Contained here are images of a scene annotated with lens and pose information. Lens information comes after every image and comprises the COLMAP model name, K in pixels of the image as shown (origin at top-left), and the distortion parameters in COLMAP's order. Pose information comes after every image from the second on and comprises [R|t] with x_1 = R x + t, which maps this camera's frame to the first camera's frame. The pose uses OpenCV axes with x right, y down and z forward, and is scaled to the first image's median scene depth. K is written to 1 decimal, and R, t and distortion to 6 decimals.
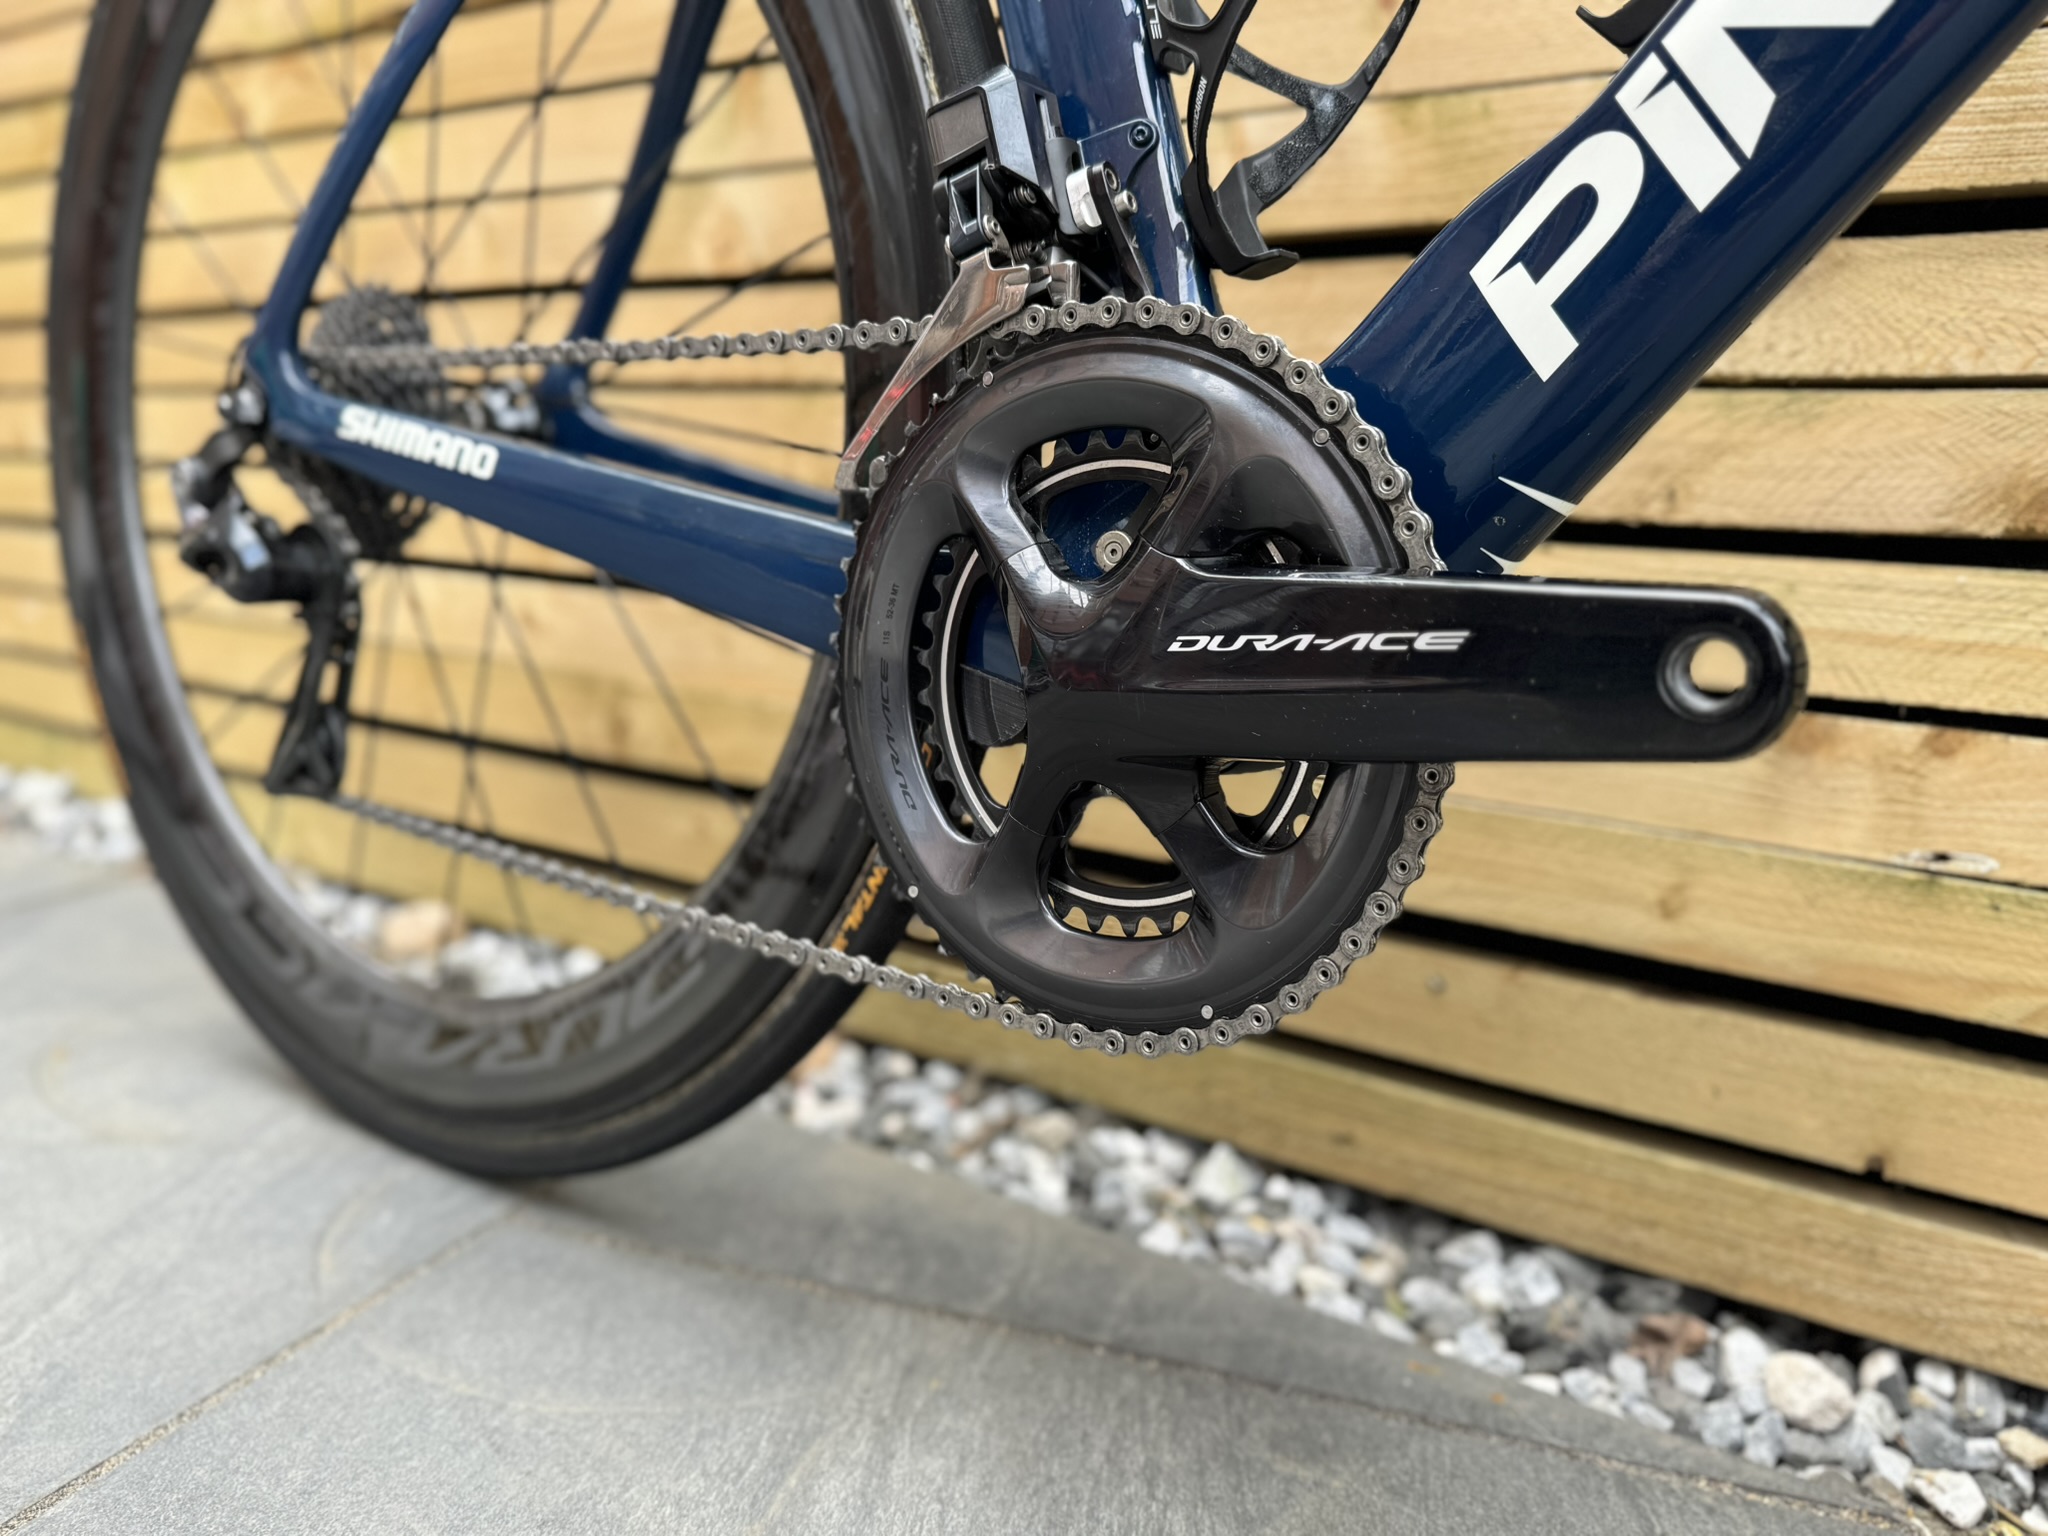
lens RADIAL K [[1586.2, 0, 1015.6], [0, 1586.2, 767.9], [0, 0, 1]] dist [-0.001759, -0.012860]
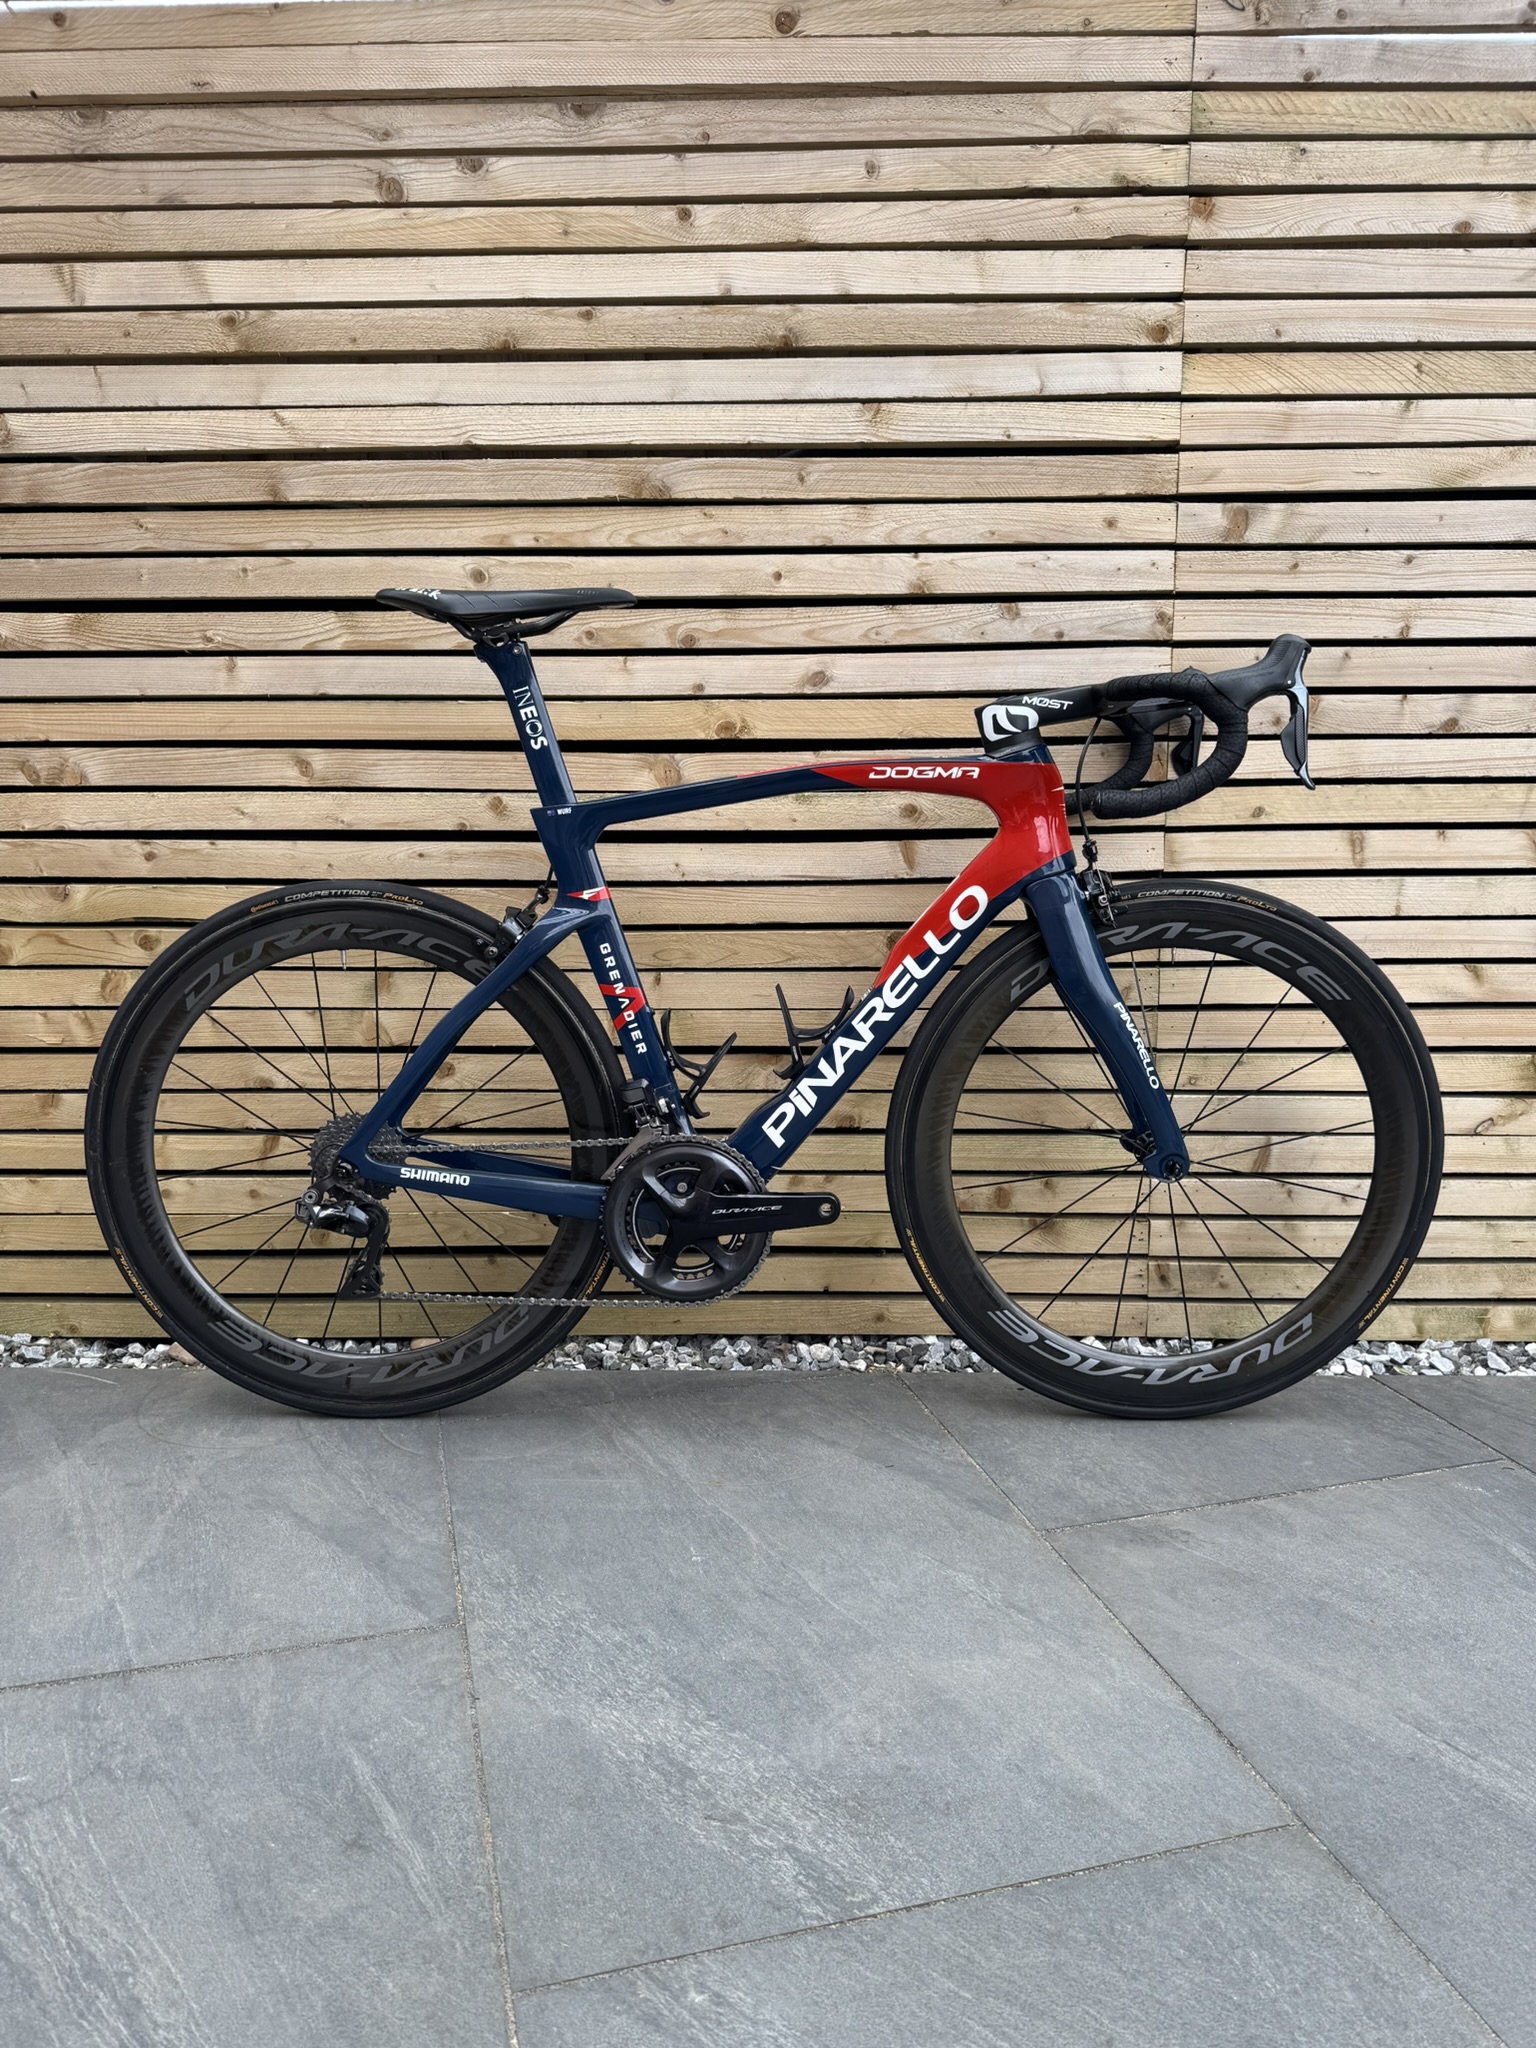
lens RADIAL K [[1421.4, 0, 765.7], [0, 1421.4, 1022.0], [0, 0, 1]] dist [0.003146, -0.000619]
pose [[0.808460, -0.137698, 0.572217, -1.391595], [0.134643, 0.989734, 0.047937, -0.543444], [-0.572944, 0.038290, 0.818700, -1.668642]]
